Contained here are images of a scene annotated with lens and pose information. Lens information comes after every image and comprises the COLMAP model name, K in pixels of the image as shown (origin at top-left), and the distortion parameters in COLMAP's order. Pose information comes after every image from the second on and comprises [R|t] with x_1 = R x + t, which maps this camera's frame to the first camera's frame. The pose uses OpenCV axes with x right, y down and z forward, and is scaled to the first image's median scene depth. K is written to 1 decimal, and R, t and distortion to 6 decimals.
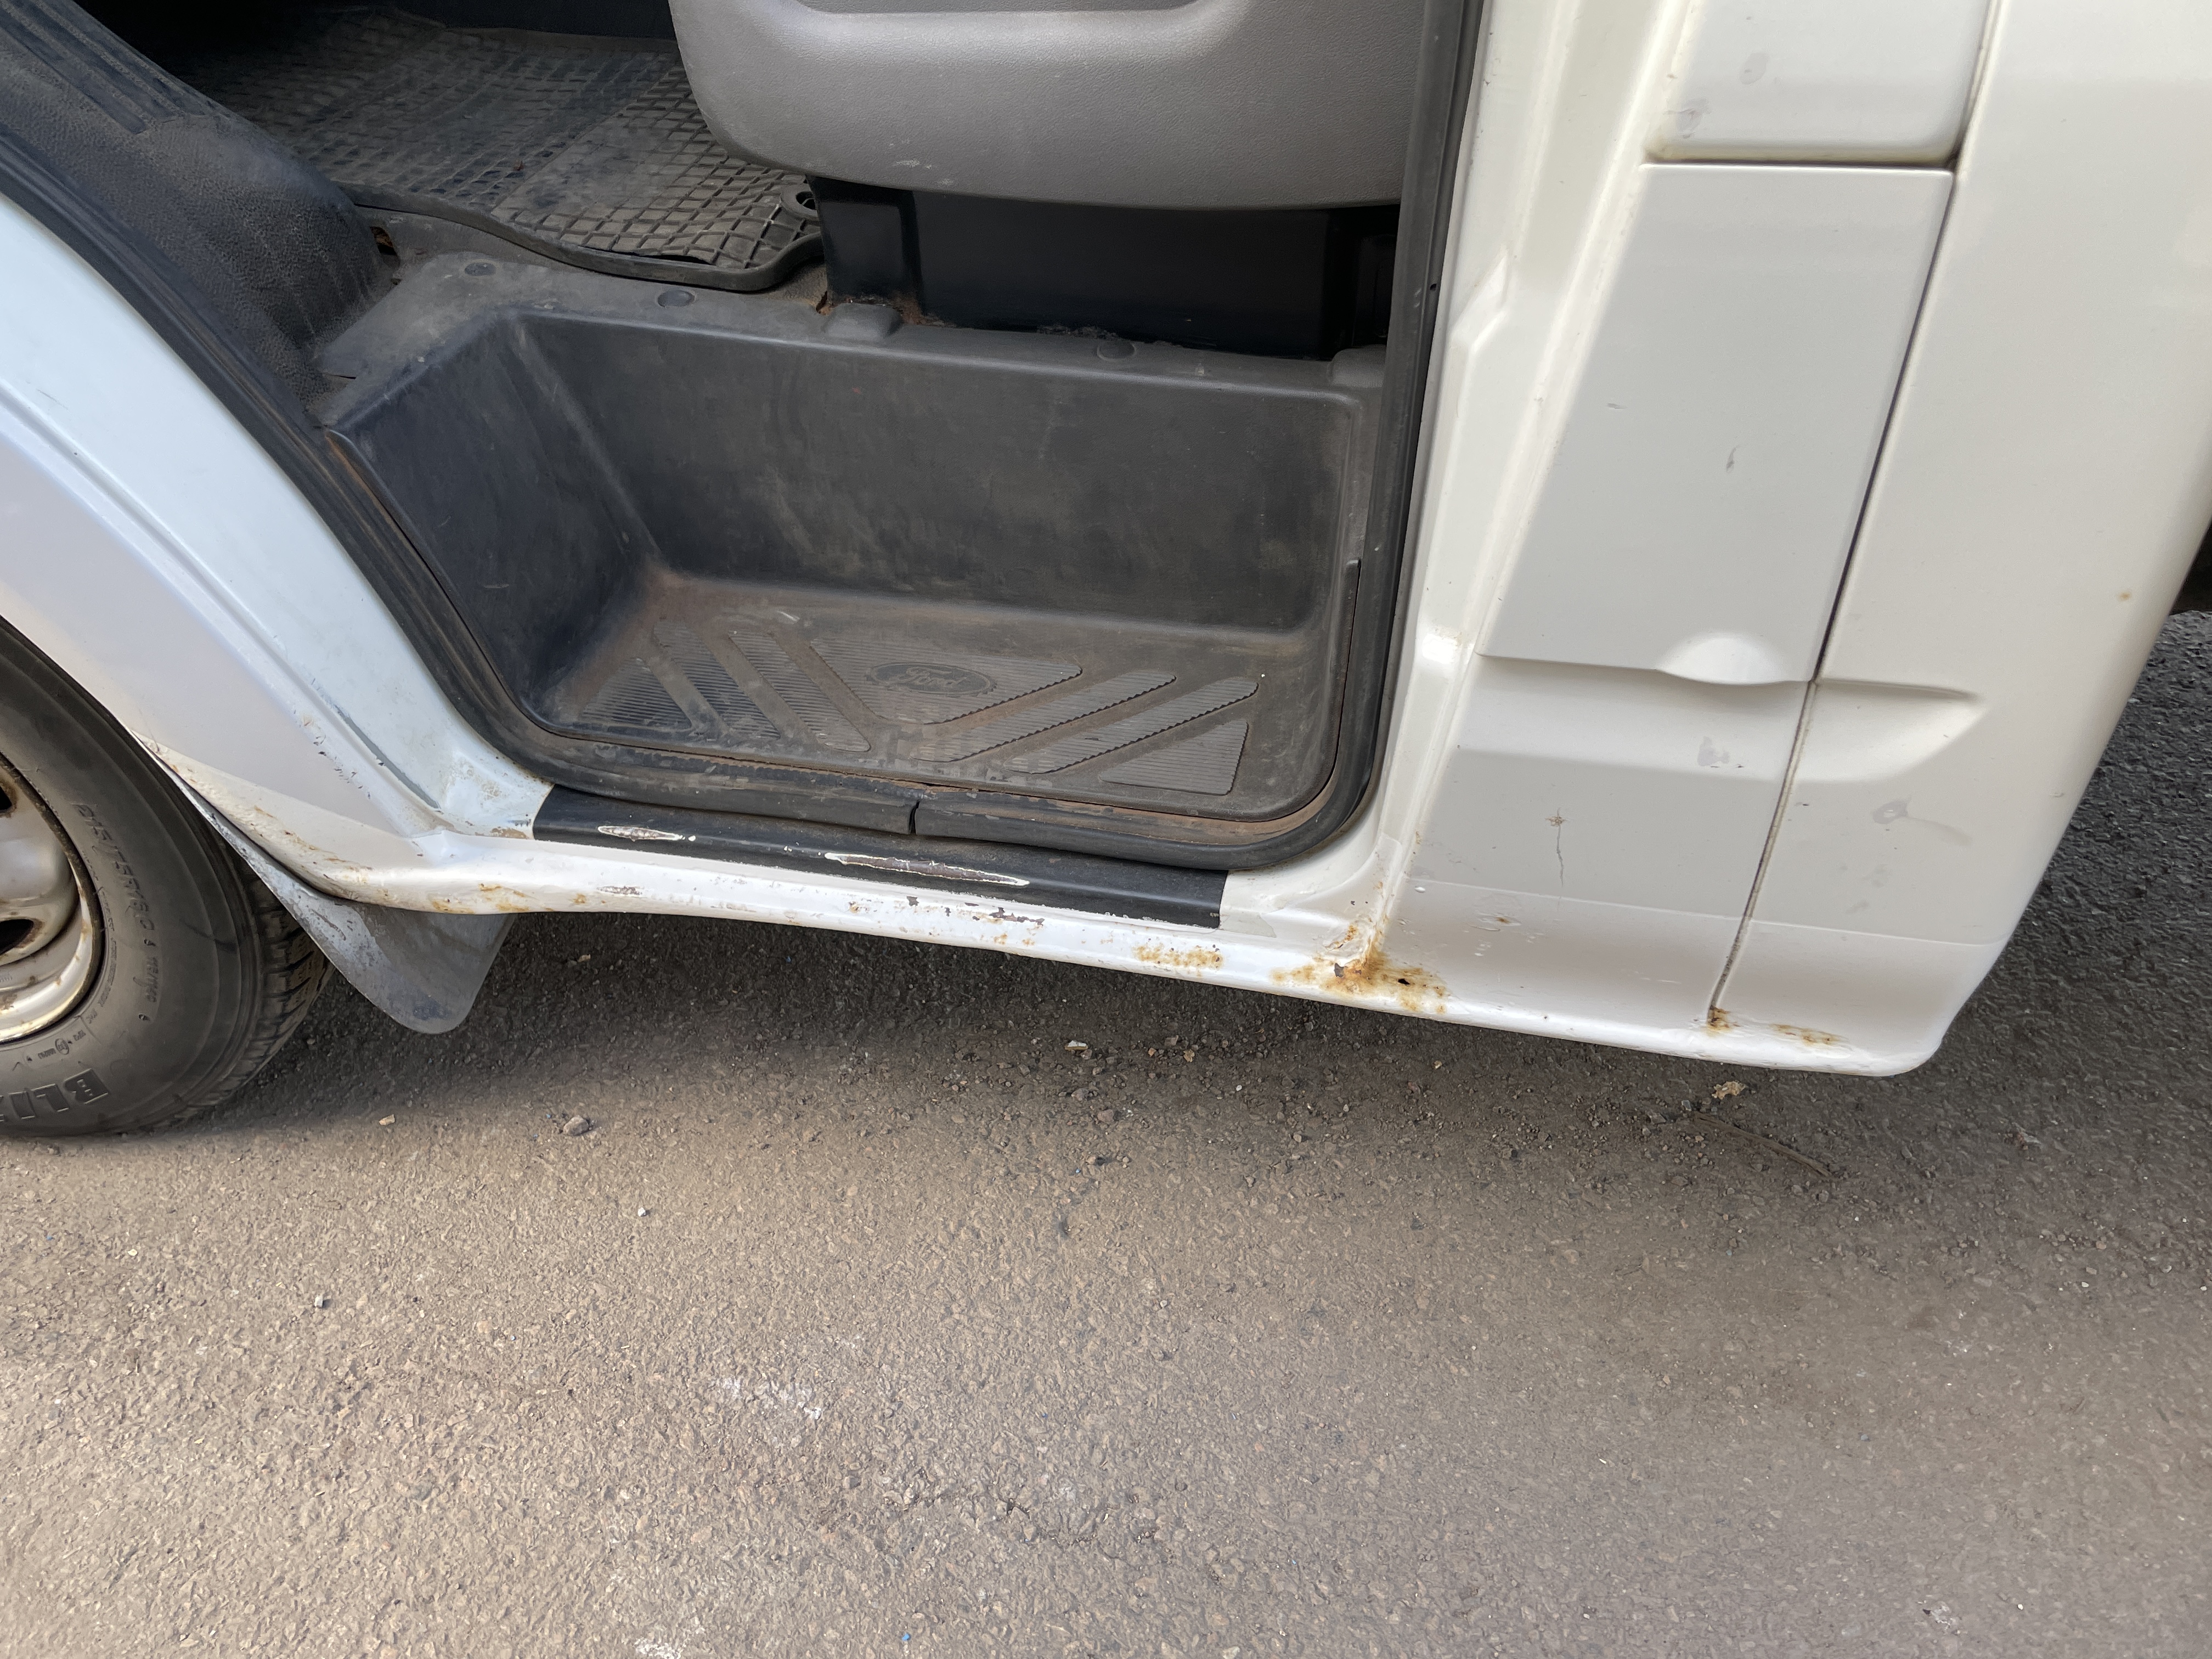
lens RADIAL K [[1667.8, 0, 1099.0], [0, 1667.8, 803.8], [0, 0, 1]] dist [0.086778, -0.120231]
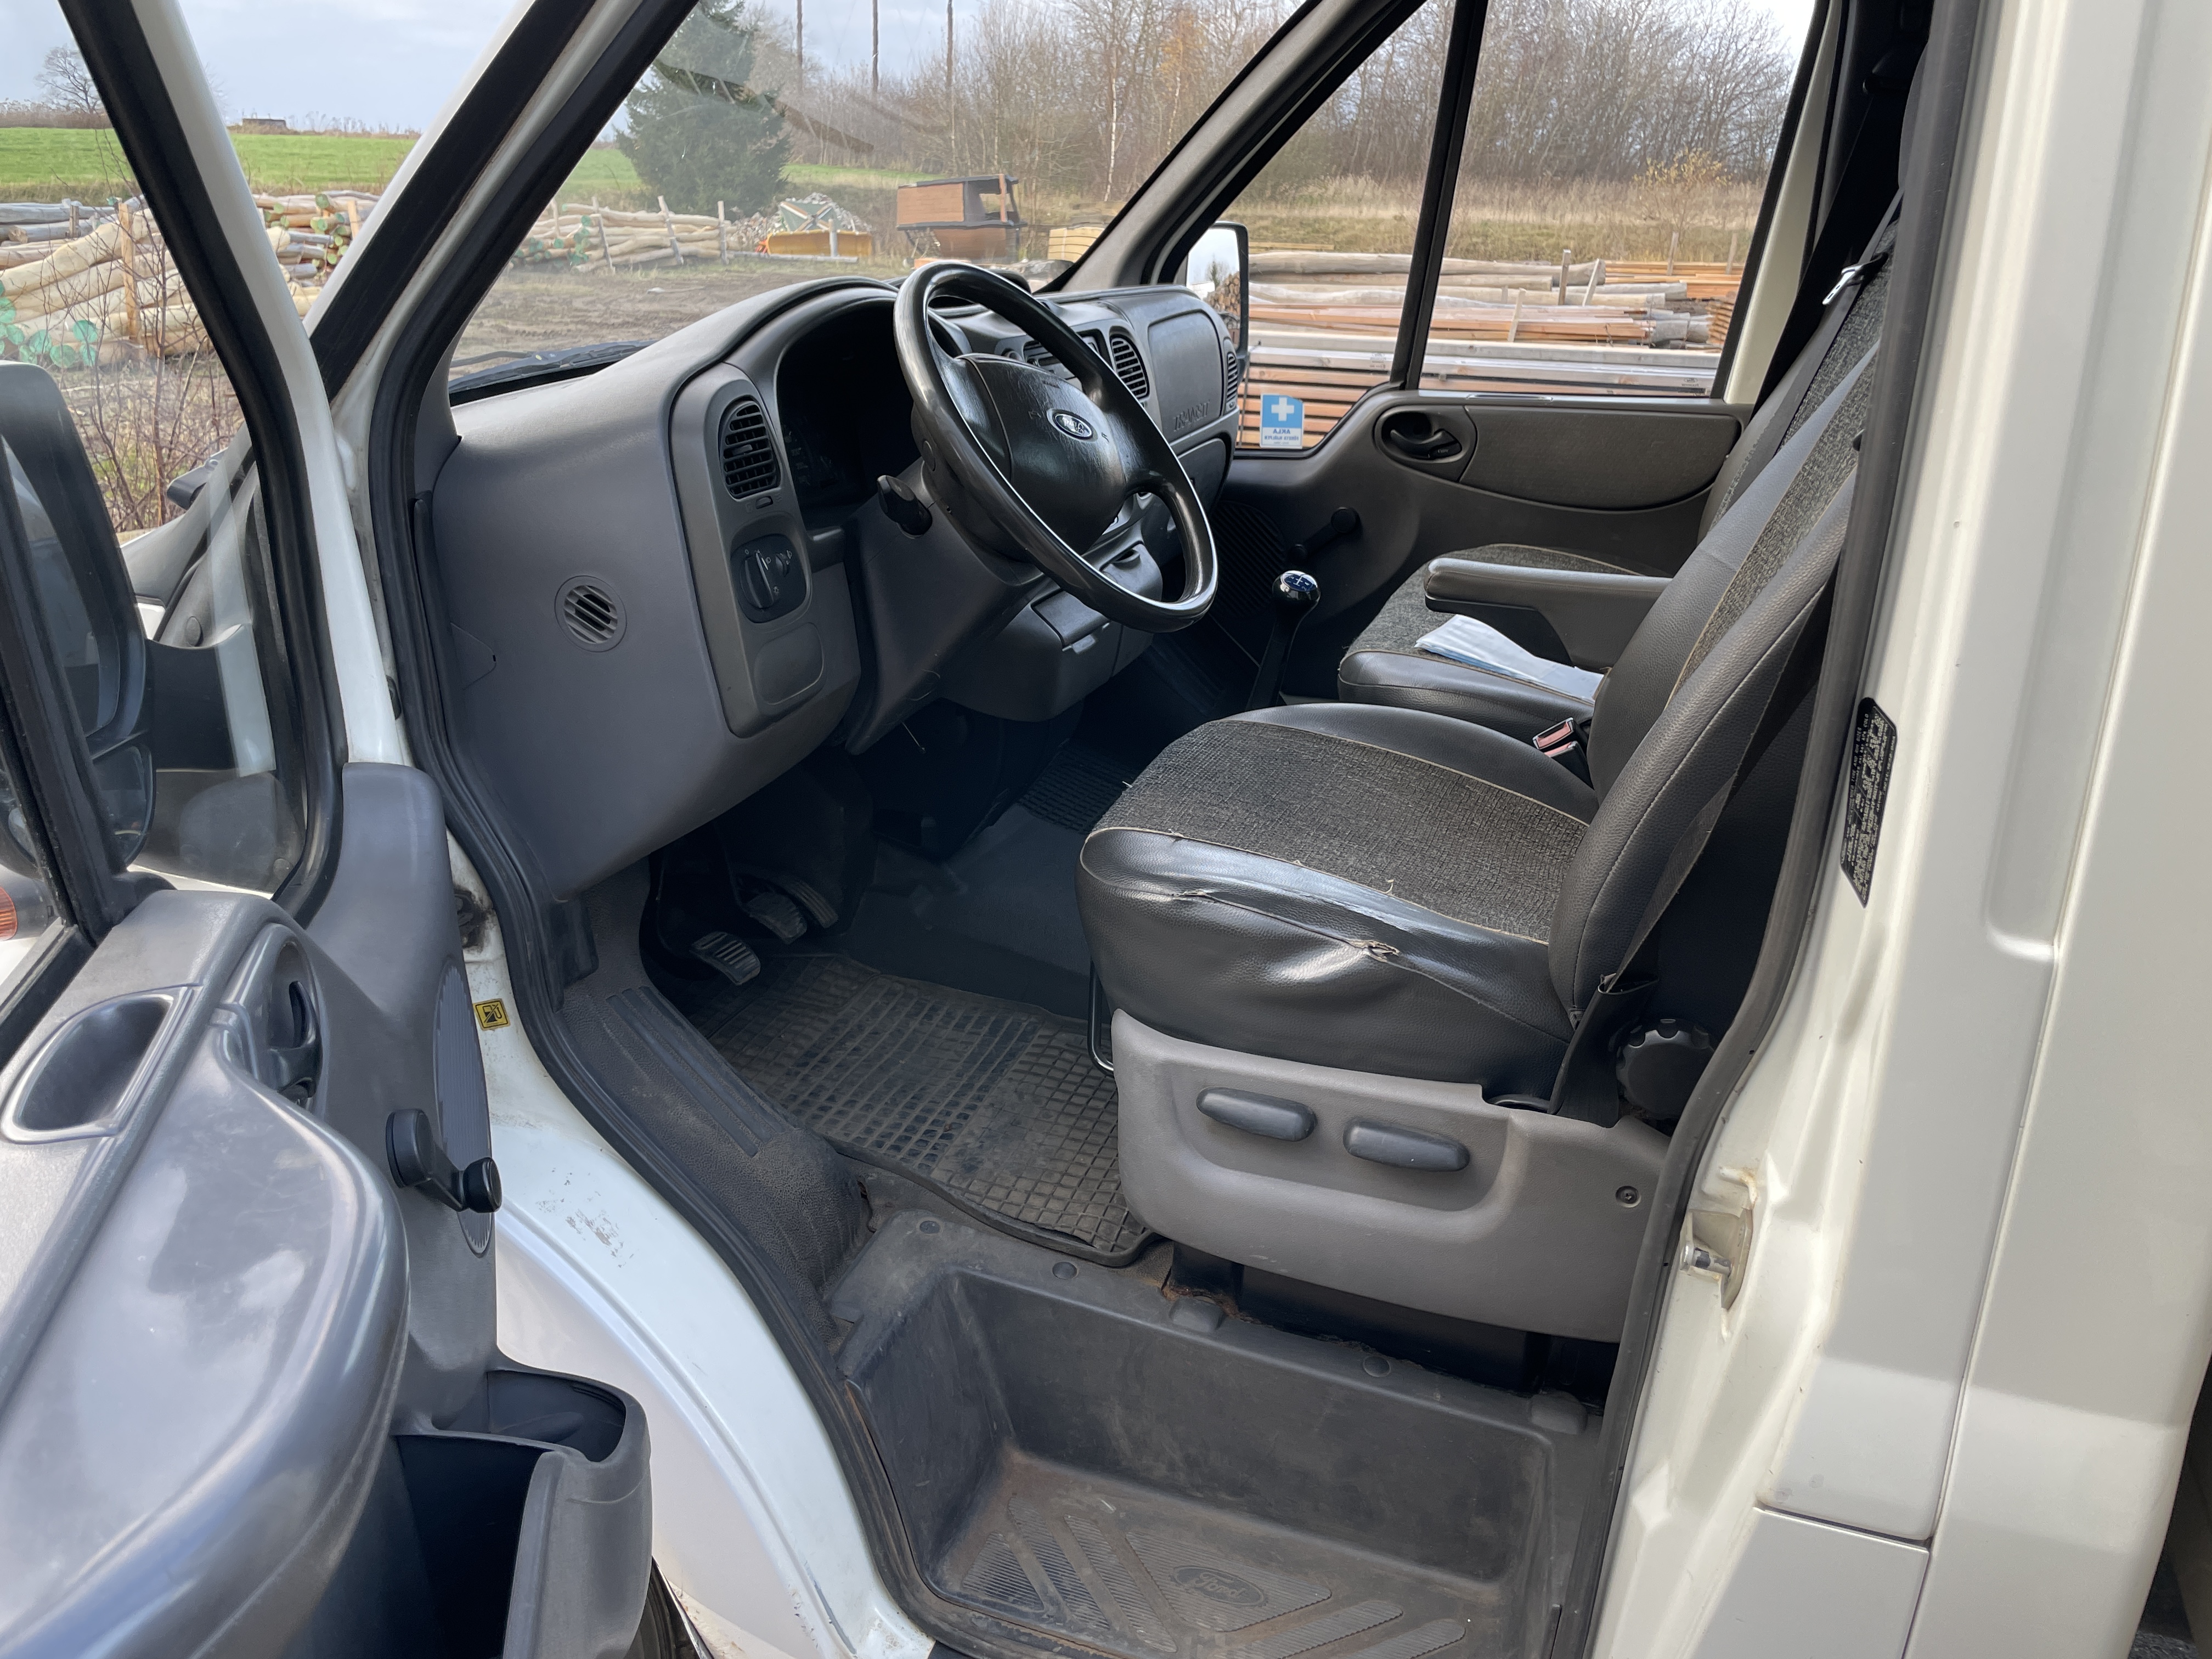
lens RADIAL K [[1663.4, 0, 1110.1], [0, 1663.4, 801.5], [0, 0, 1]] dist [0.081216, -0.120734]
pose [[0.993517, 0.097412, -0.058606, -0.170125], [-0.111124, 0.940919, -0.319880, -0.226831], [0.023983, 0.324319, 0.945644, -0.494276]]
